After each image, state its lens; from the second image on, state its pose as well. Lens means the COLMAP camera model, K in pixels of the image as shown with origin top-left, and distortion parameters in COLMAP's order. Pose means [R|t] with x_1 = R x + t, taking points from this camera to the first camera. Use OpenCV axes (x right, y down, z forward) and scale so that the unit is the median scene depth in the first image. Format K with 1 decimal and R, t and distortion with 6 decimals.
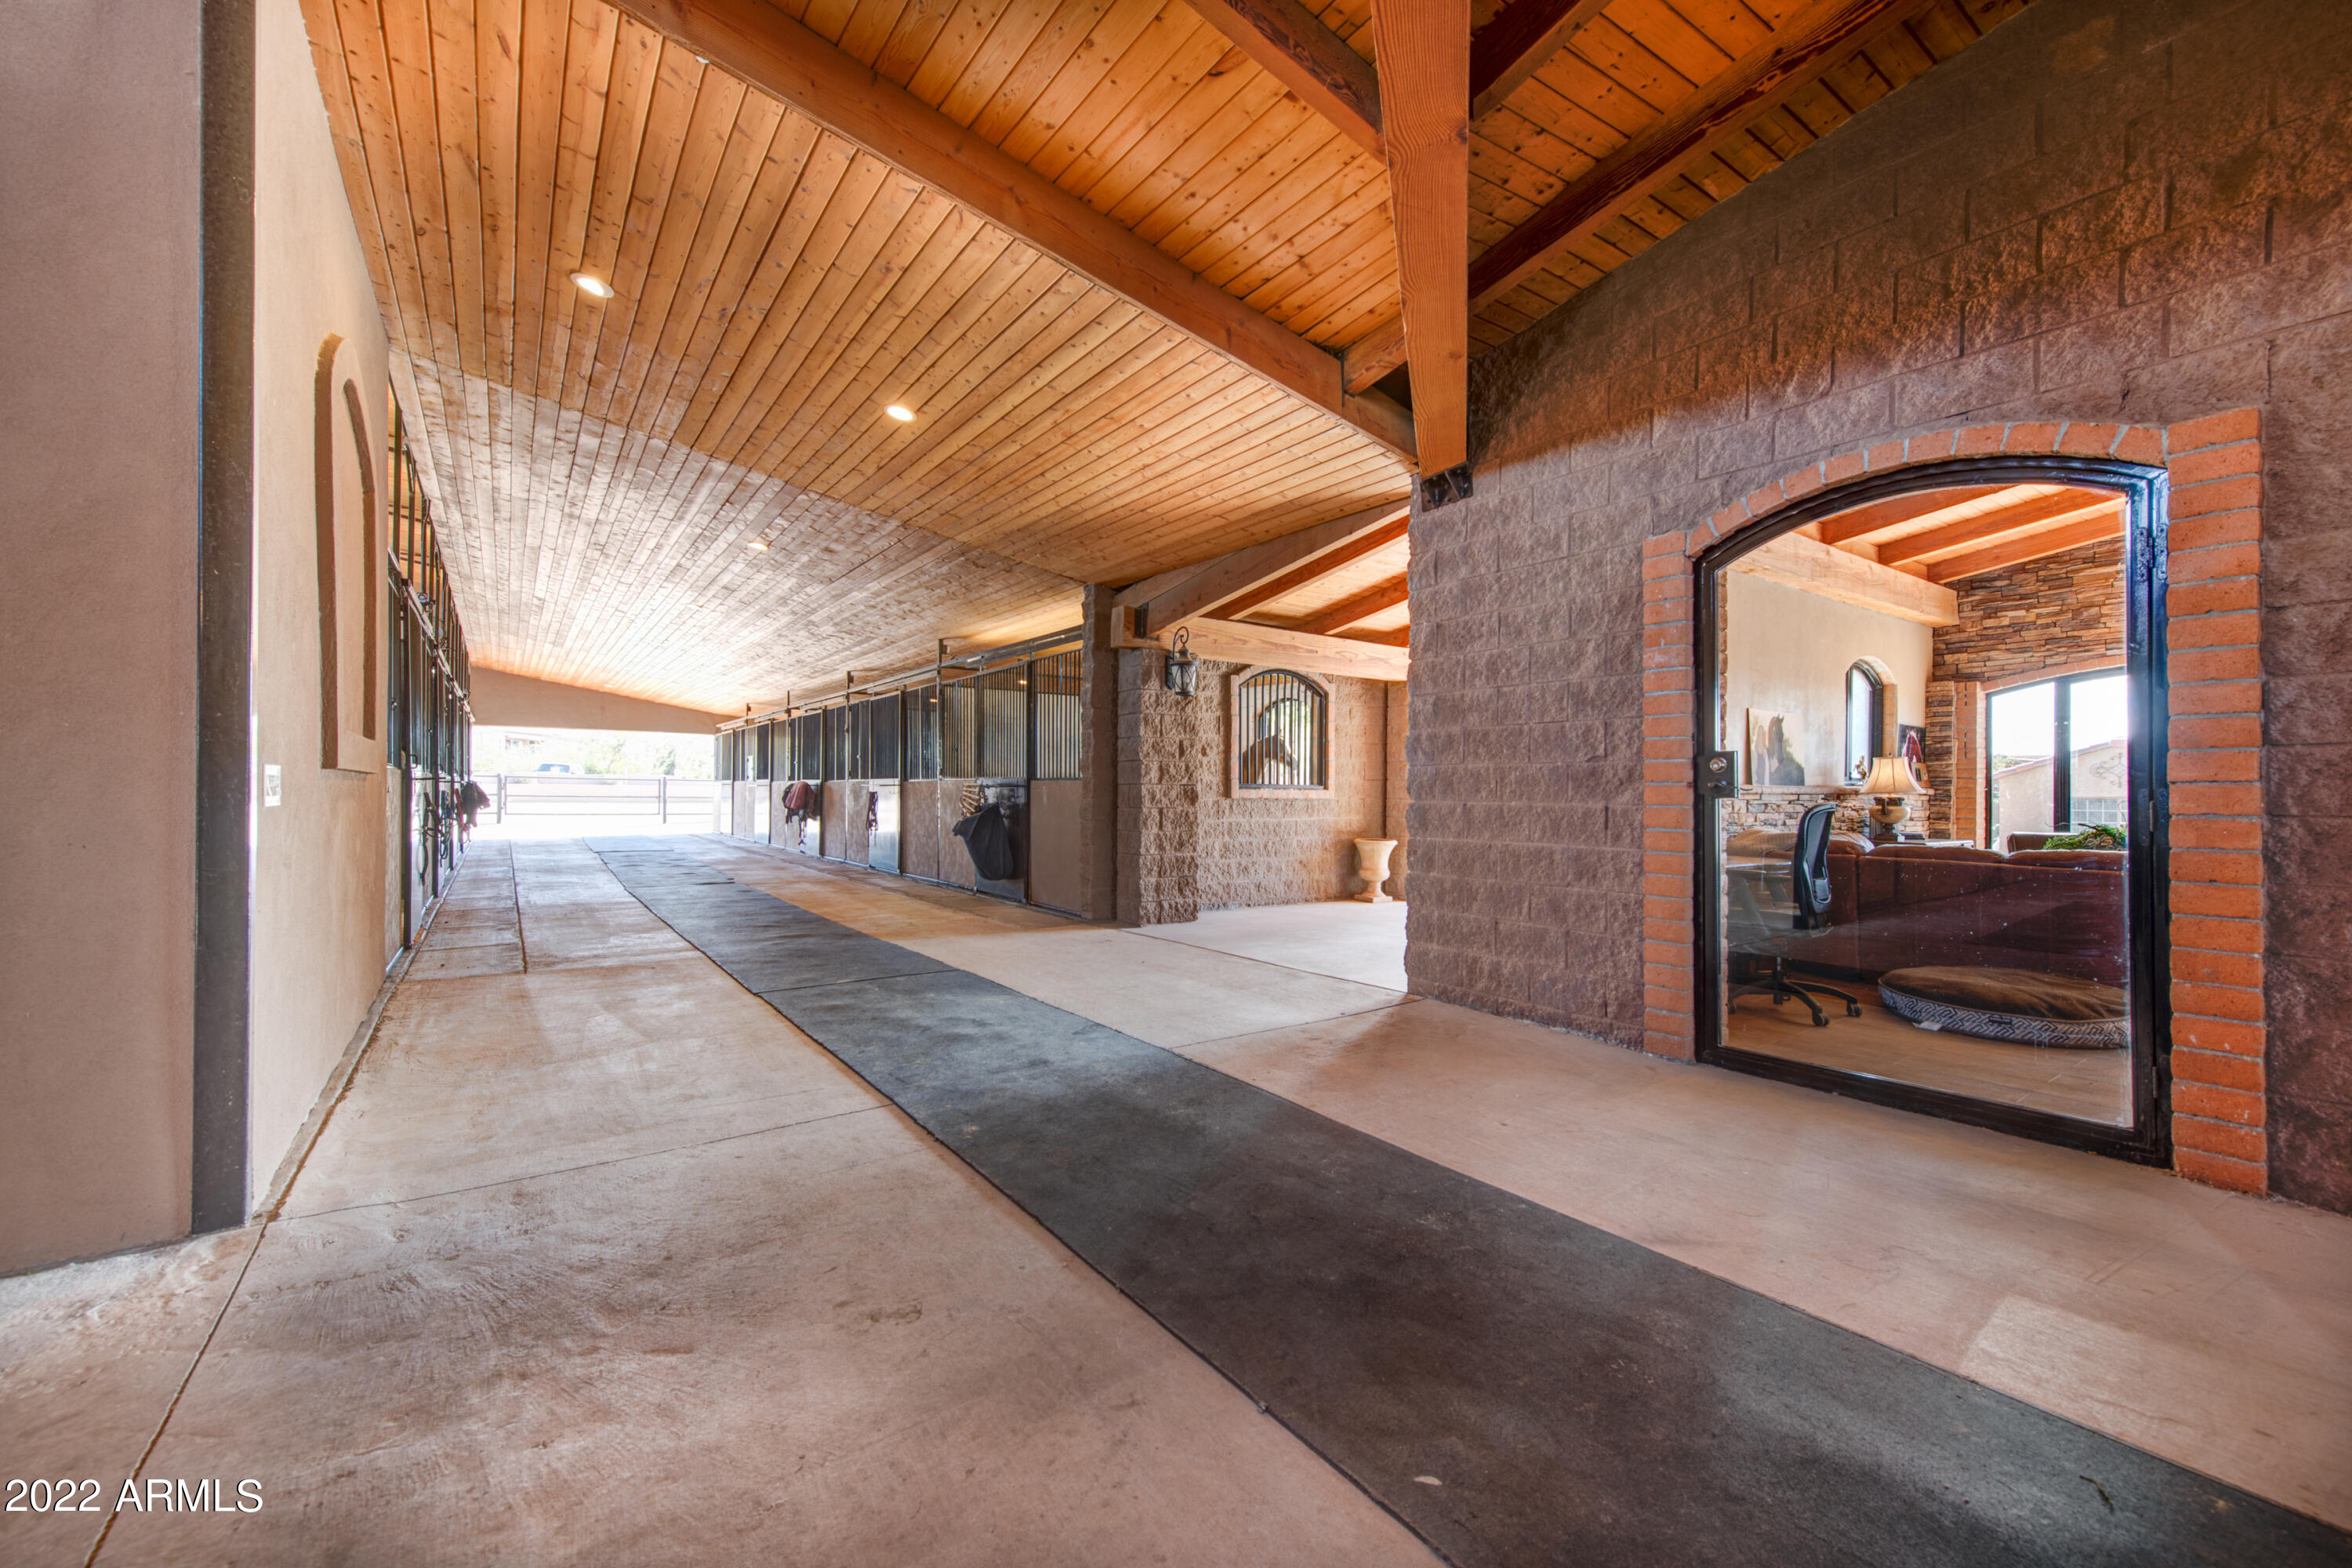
lens RADIAL K [[916.8, 0, 1188.6], [0, 916.8, 778.9], [0, 0, 1]] dist [0.014636, -0.004252]
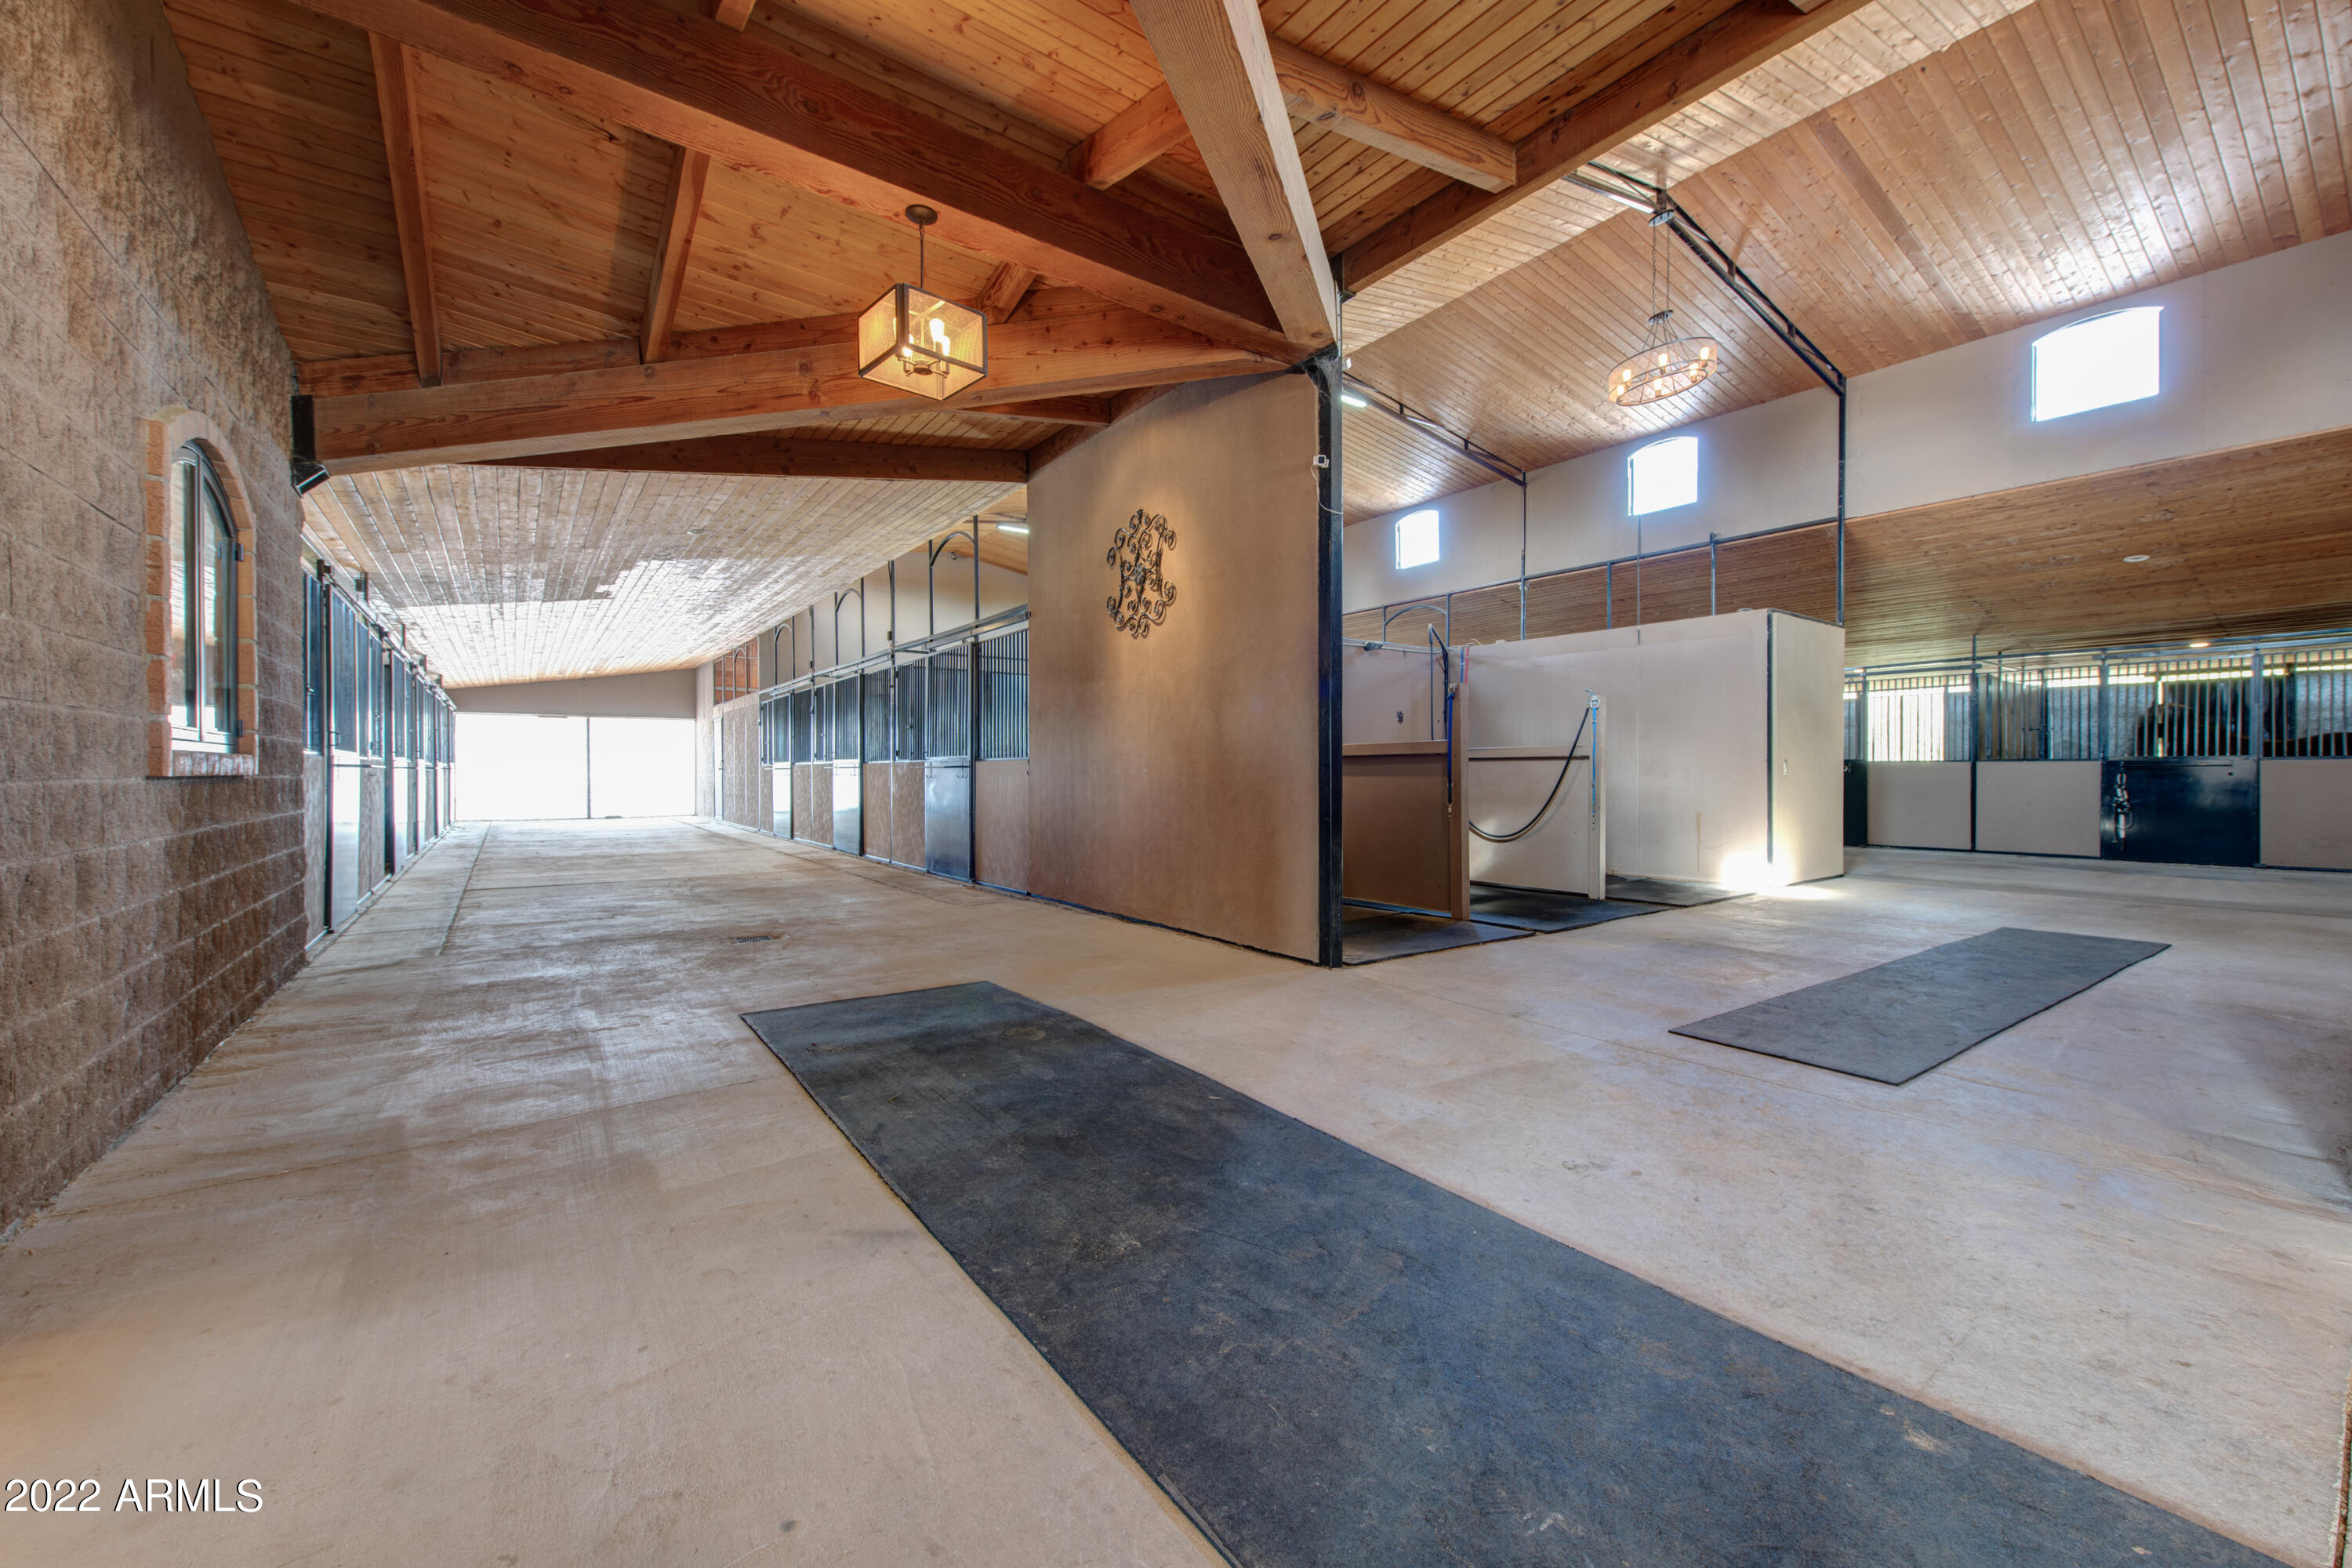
lens RADIAL K [[916.8, 0, 1188.6], [0, 916.8, 778.9], [0, 0, 1]] dist [0.014636, -0.004252]
pose [[-0.999938, -0.006968, -0.008671, 0.229548], [-0.006949, 0.999973, -0.002259, 0.033412], [0.008687, -0.002199, -0.999960, 2.043482]]
